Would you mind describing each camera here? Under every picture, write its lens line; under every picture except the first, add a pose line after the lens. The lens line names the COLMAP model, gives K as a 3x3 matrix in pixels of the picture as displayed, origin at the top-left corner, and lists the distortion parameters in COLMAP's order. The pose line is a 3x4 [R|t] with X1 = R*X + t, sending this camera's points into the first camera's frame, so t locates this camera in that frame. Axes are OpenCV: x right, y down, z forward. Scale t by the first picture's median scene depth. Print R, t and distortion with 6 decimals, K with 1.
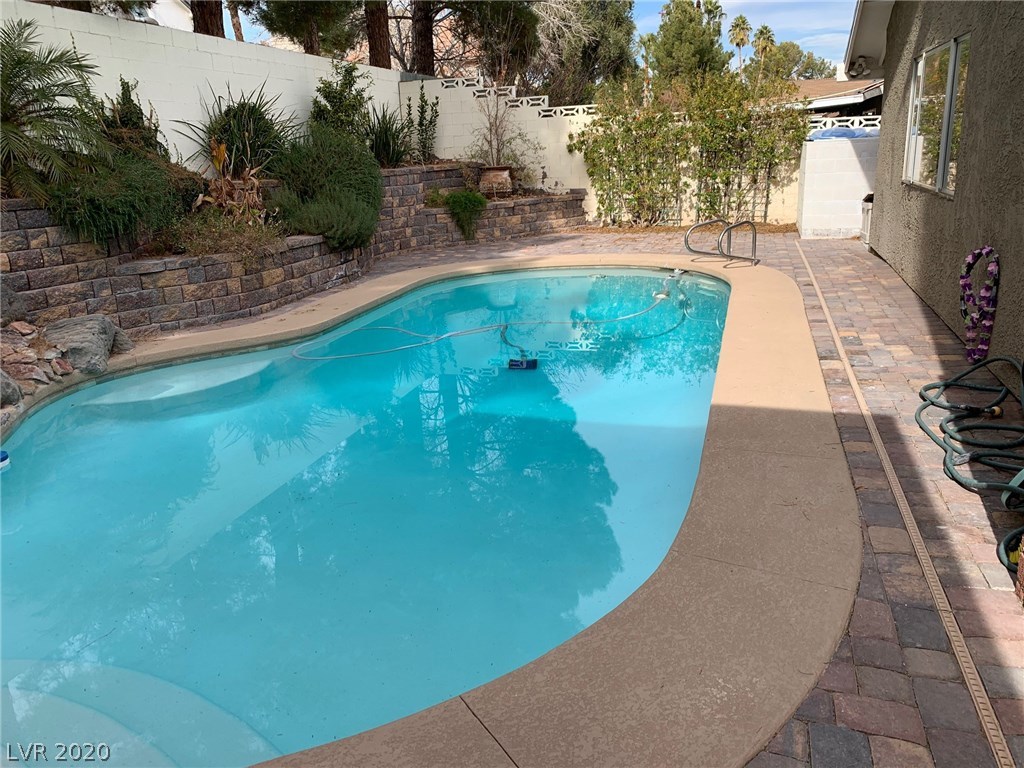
lens RADIAL K [[773.8, 0, 511.0], [0, 773.8, 384.9], [0, 0, 1]] dist [0.054389, -0.073548]
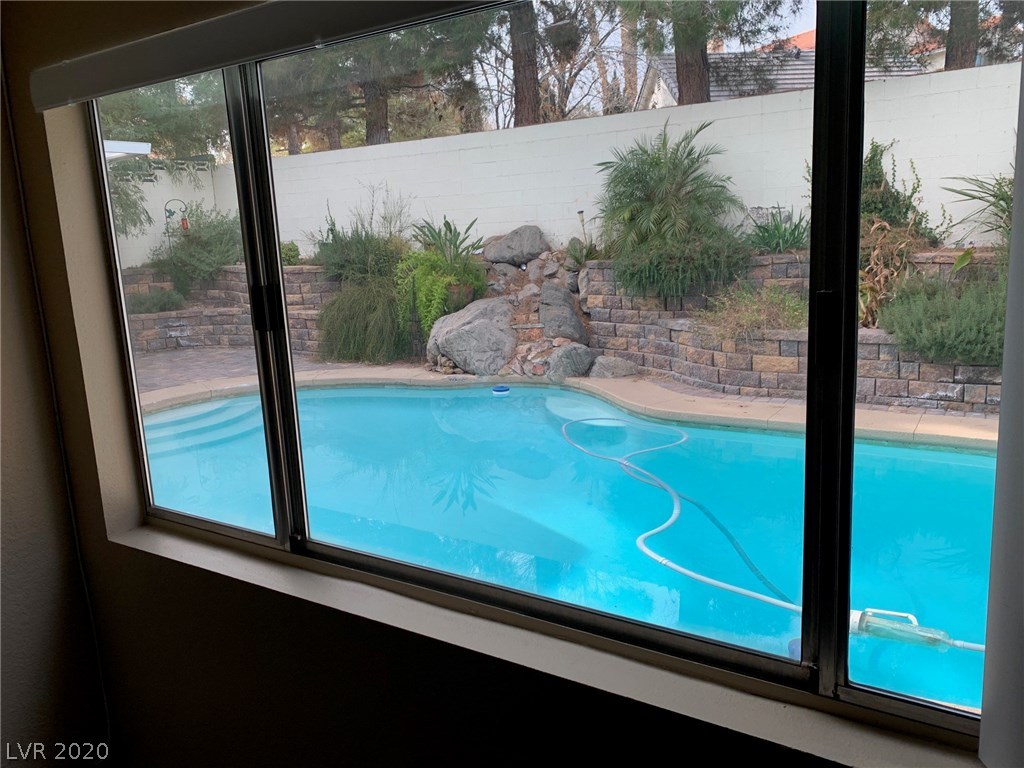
lens RADIAL K [[773.8, 0, 514.4], [0, 773.8, 391.8], [0, 0, 1]] dist [0.054389, -0.073548]
pose [[-0.269613, 0.261146, -0.926883, 0.566606], [-0.219312, 0.920580, 0.323164, -0.301653], [0.937662, 0.290406, -0.190928, 0.803261]]
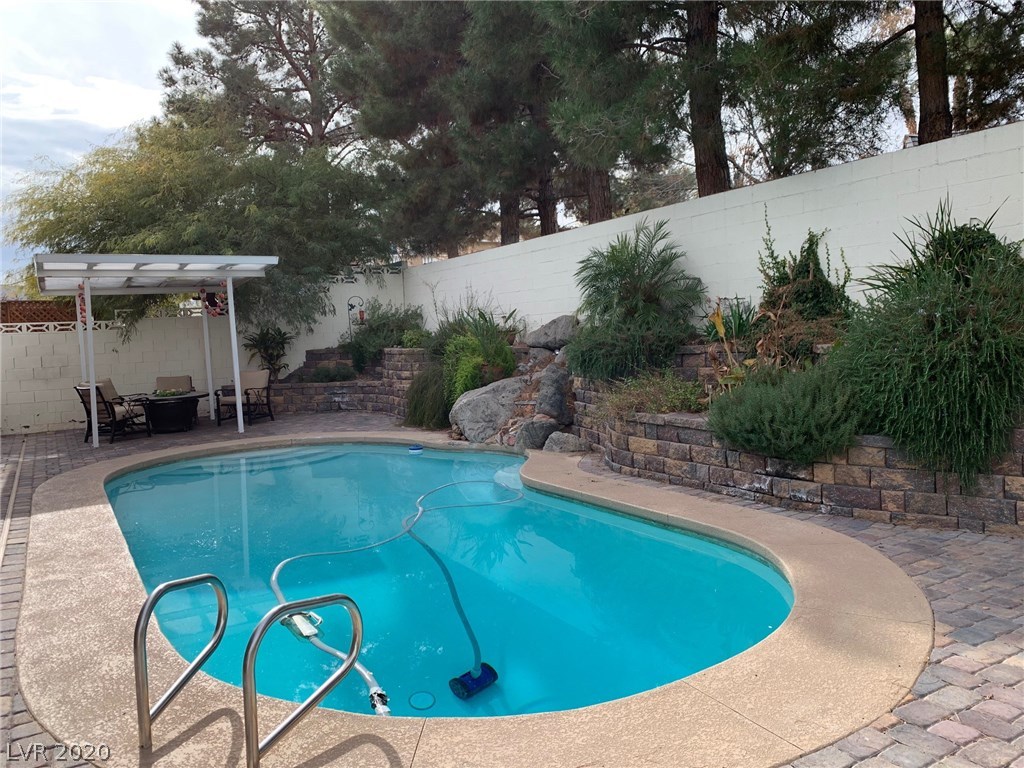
lens RADIAL K [[773.8, 0, 502.9], [0, 773.8, 378.4], [0, 0, 1]] dist [0.054389, -0.073548]
pose [[-0.678909, 0.117122, -0.724820, 0.435184], [-0.140856, 0.948082, 0.285132, -0.413380], [0.720584, 0.295674, -0.627165, 1.293494]]
